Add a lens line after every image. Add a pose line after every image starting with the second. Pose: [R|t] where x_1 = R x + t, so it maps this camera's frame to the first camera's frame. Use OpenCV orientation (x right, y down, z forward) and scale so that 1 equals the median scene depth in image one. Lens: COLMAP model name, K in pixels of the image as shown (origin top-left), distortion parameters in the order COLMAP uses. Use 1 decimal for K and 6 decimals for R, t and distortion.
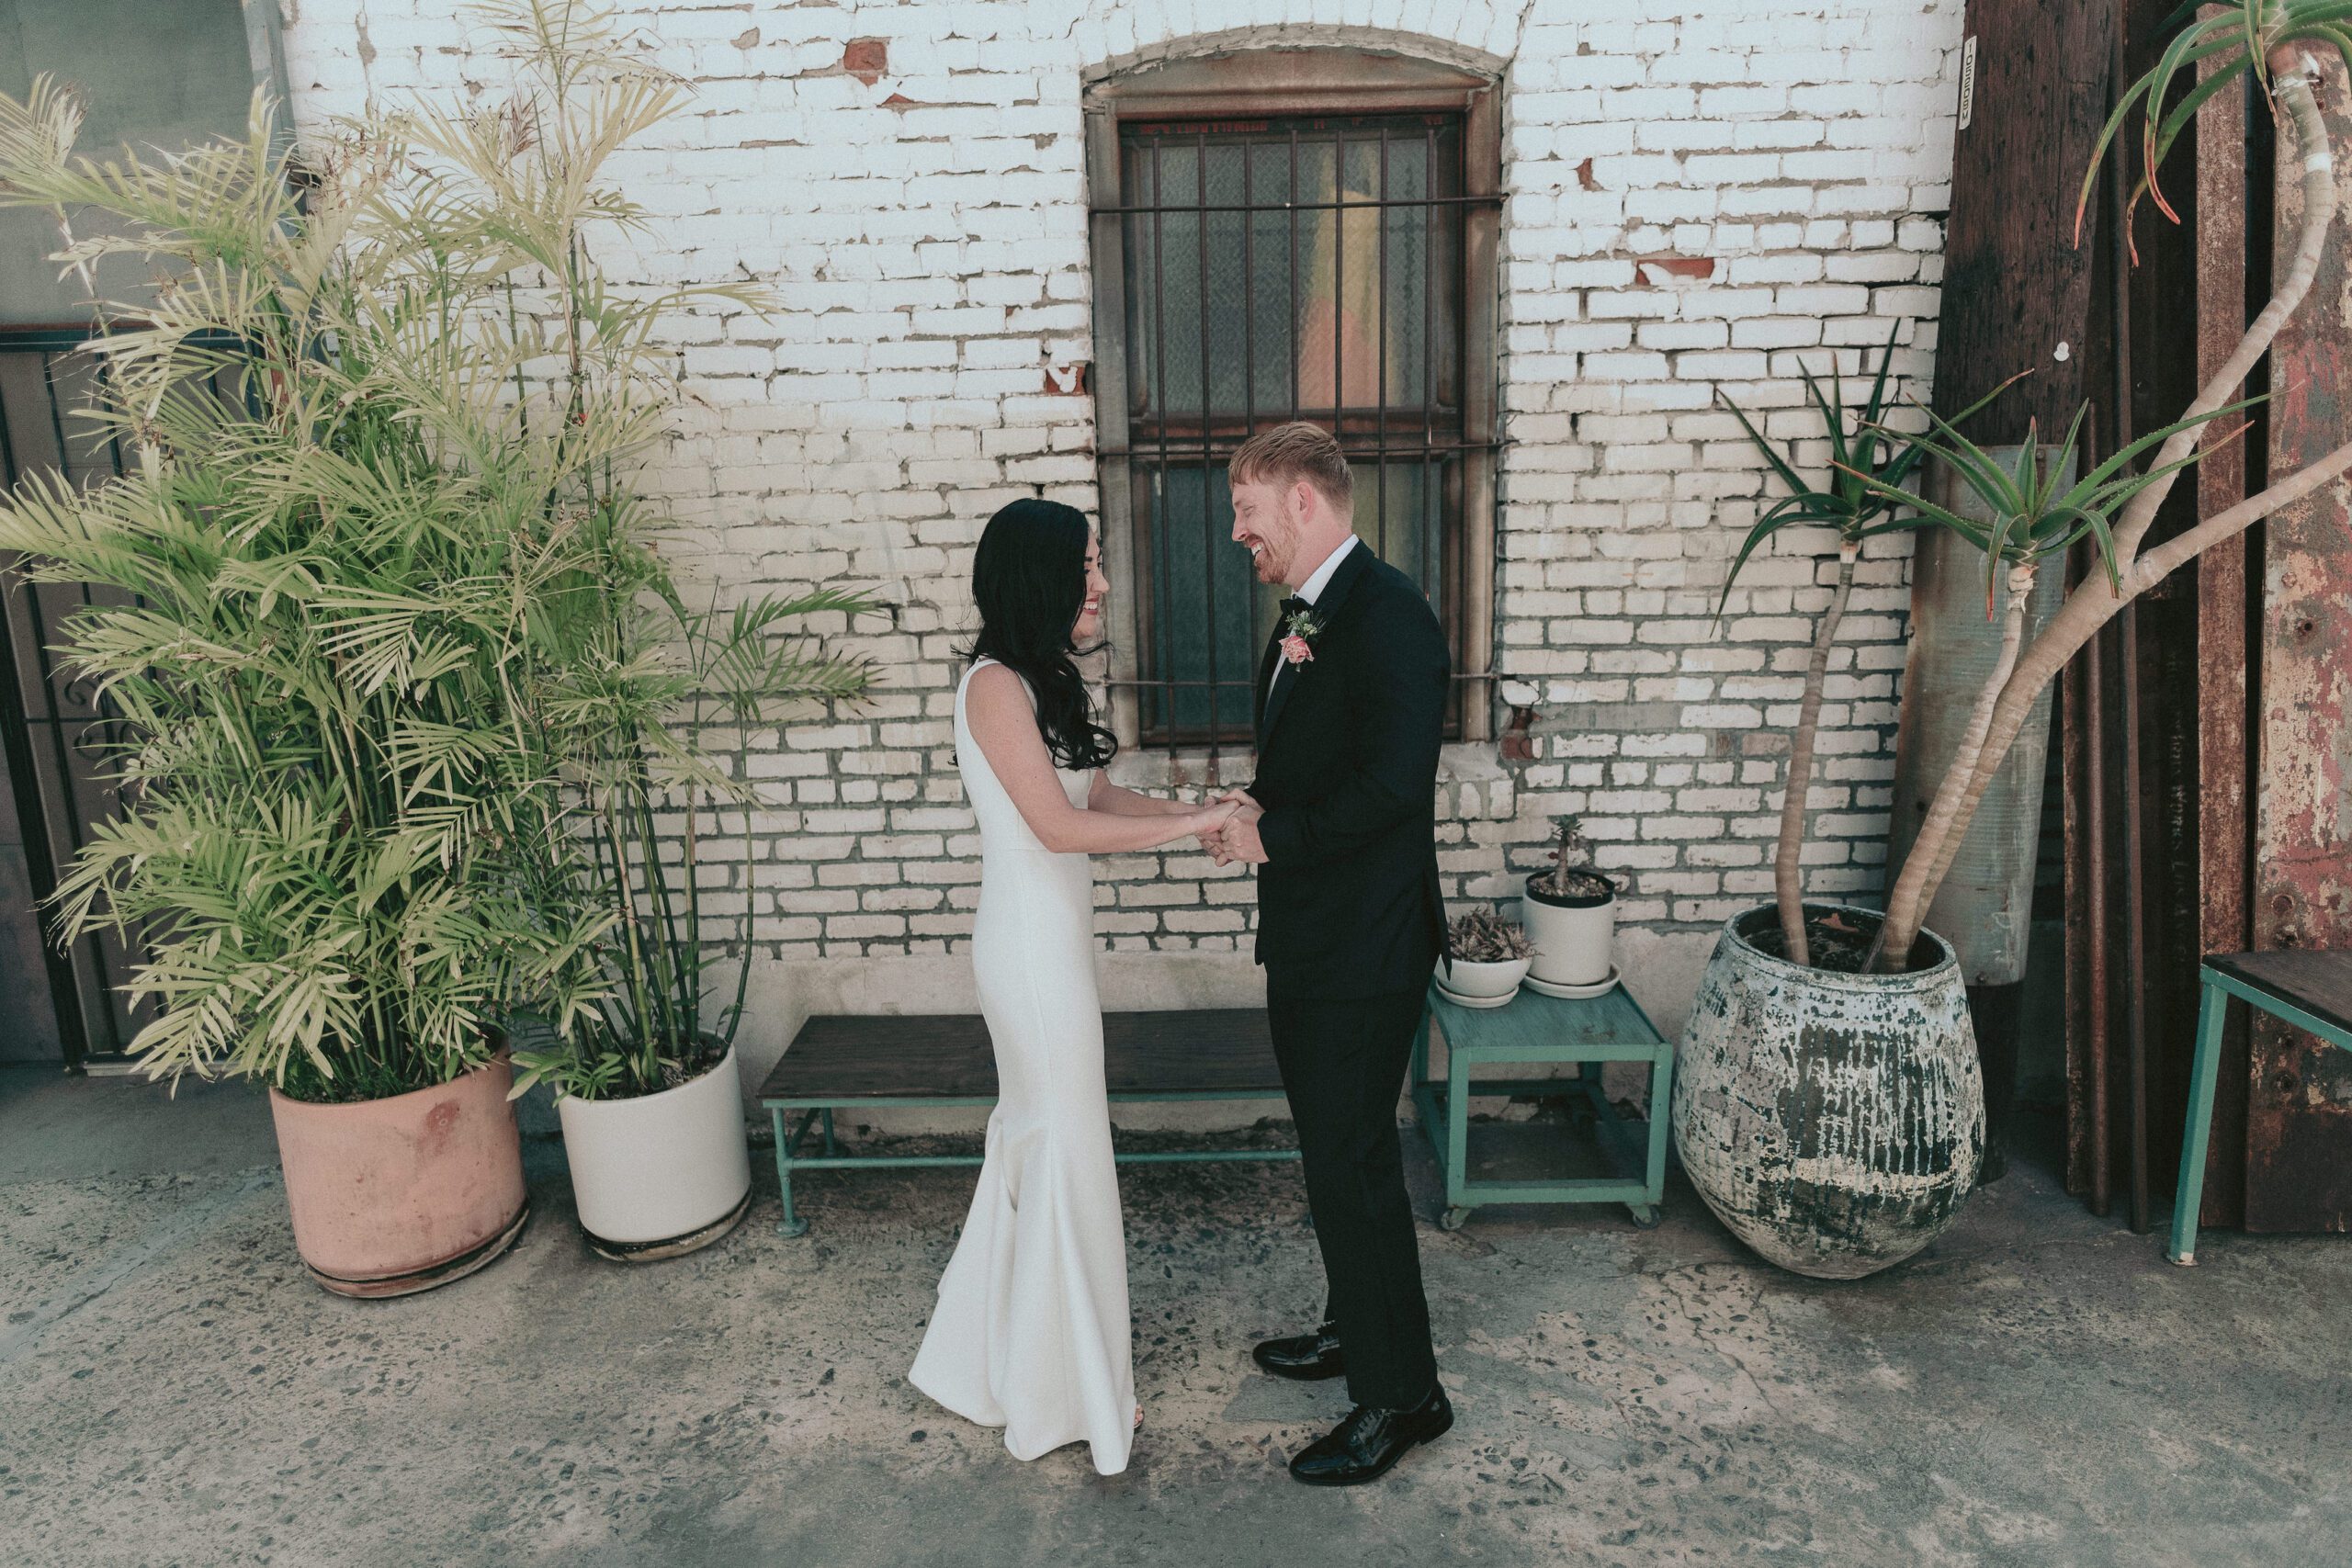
lens RADIAL K [[1343.8, 0, 1176.0], [0, 1343.8, 784.0], [0, 0, 1]] dist [-0.005999, 0.002605]
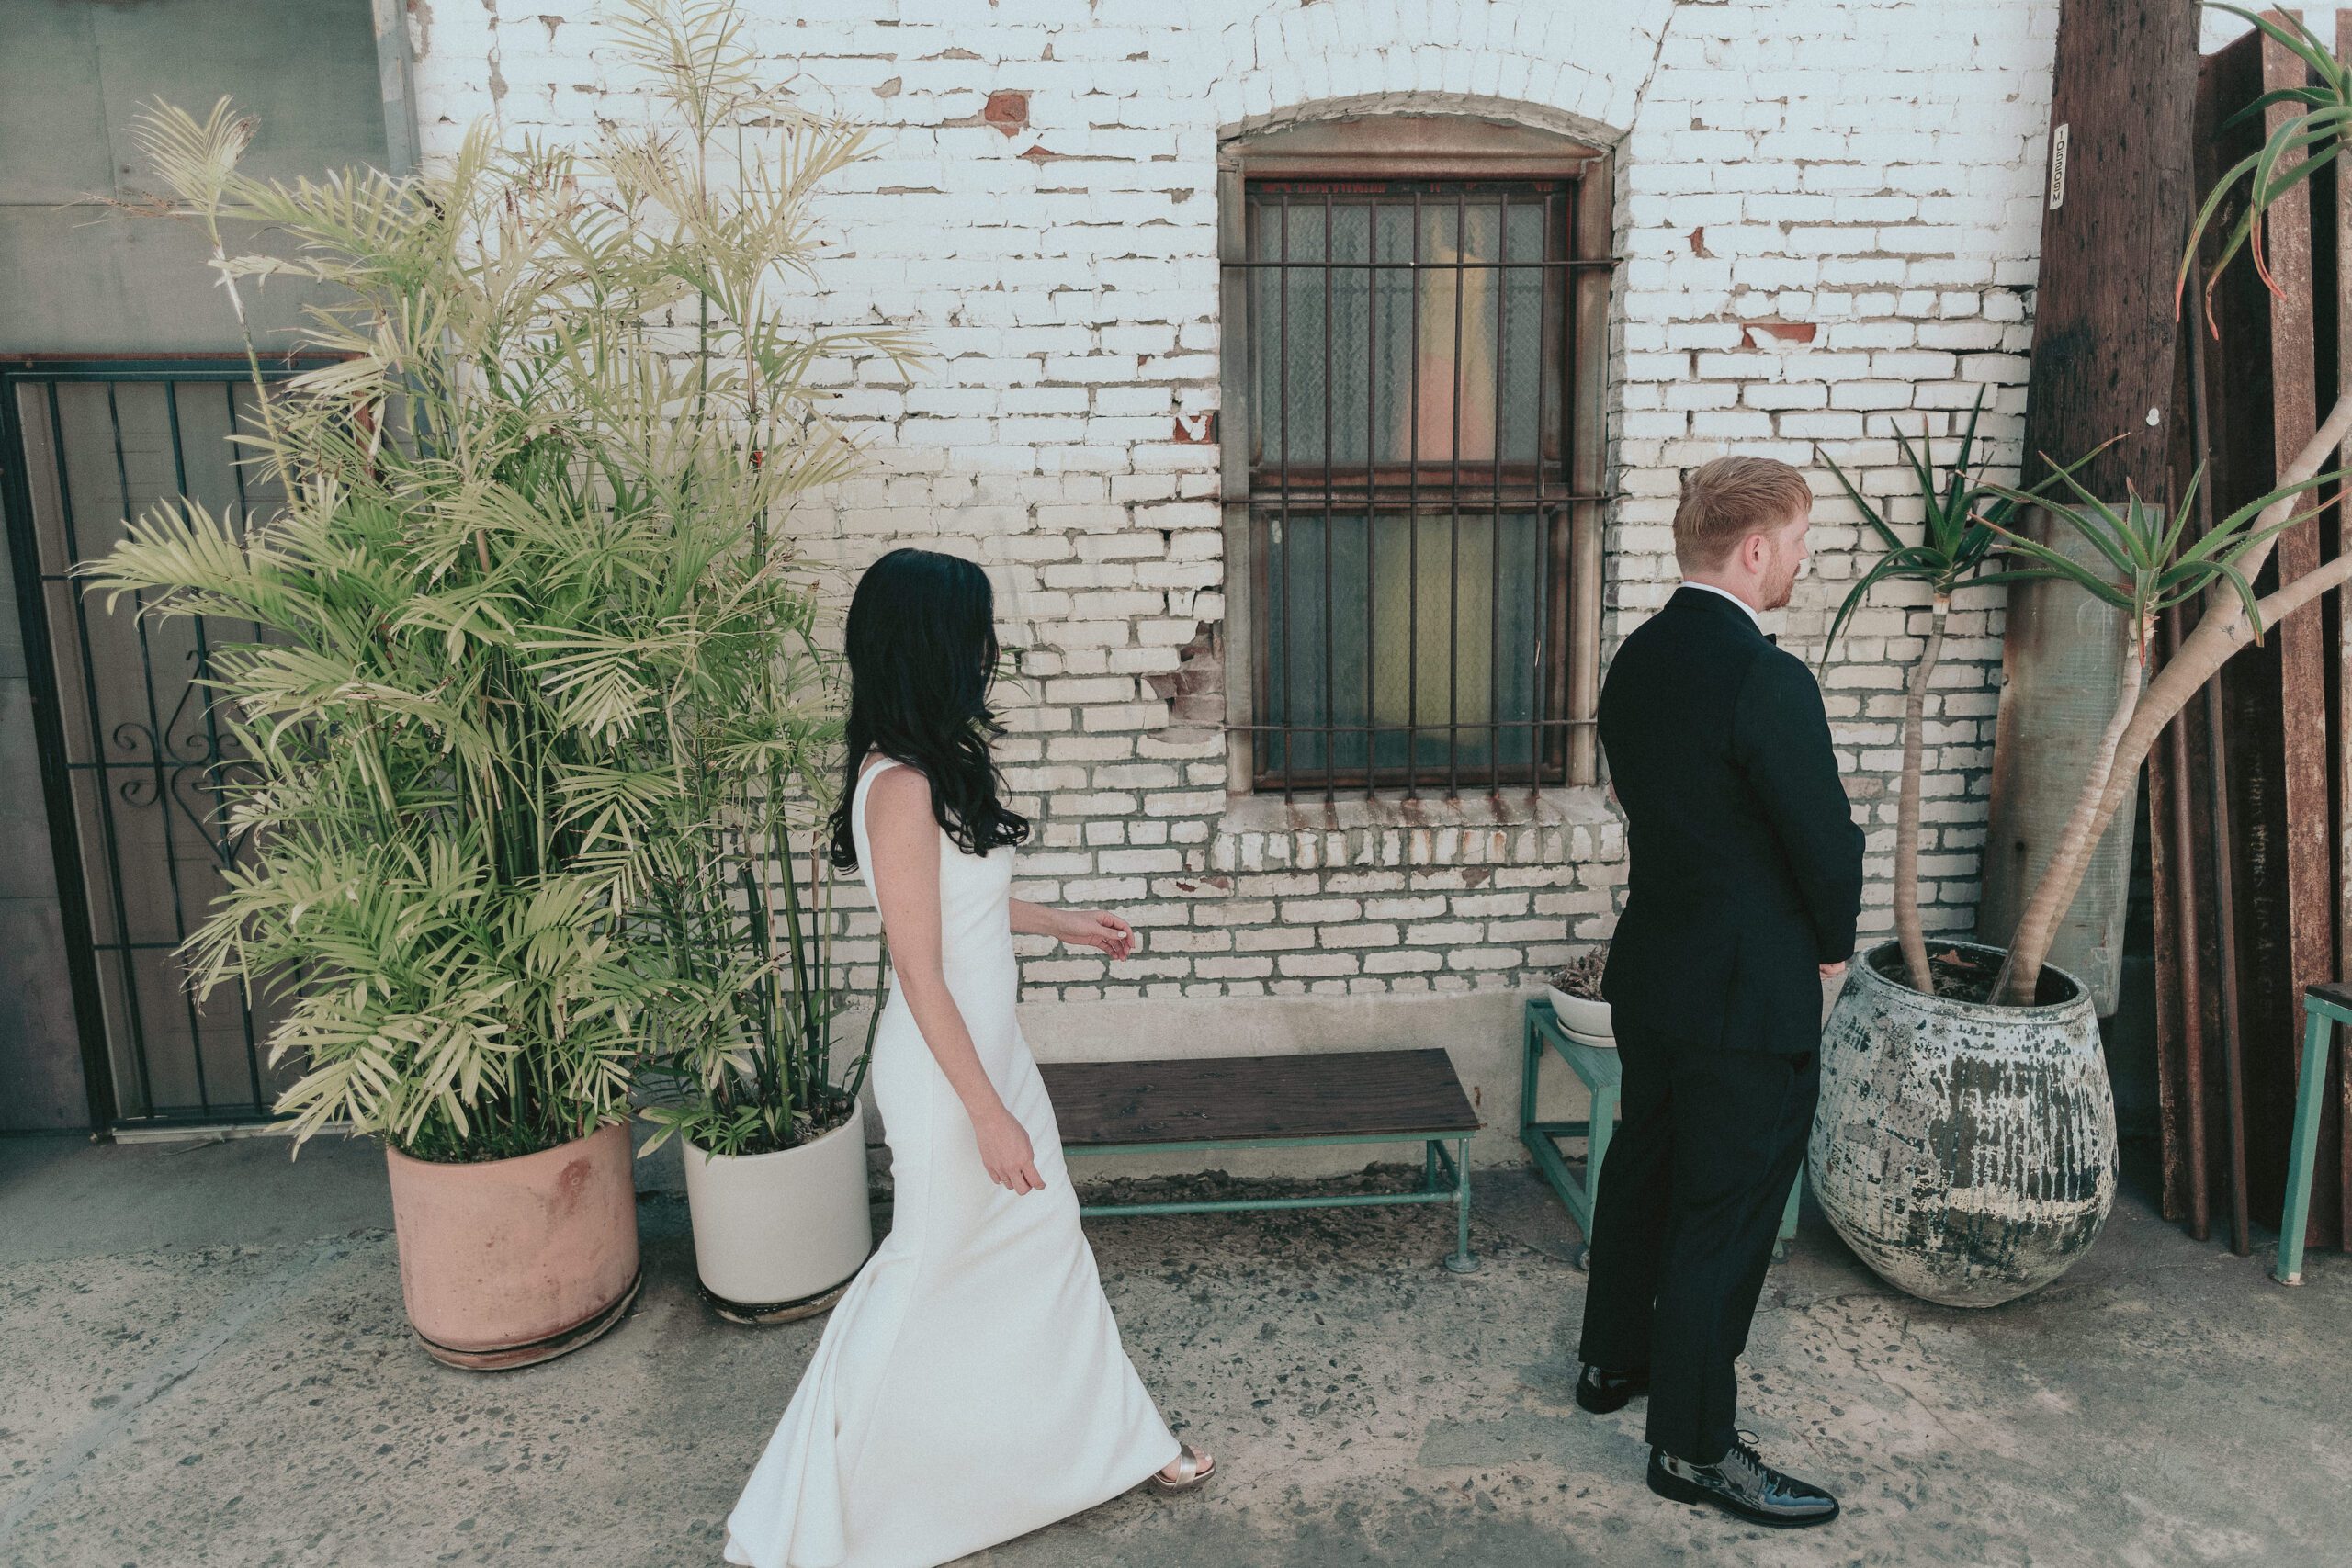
lens RADIAL K [[1343.8, 0, 1176.0], [0, 1343.8, 784.0], [0, 0, 1]] dist [-0.005999, 0.002605]
pose [[0.997759, -0.000775, 0.066907, -0.171810], [0.003502, 0.999168, -0.040638, 0.008350], [-0.066820, 0.040781, 0.996931, 0.003056]]
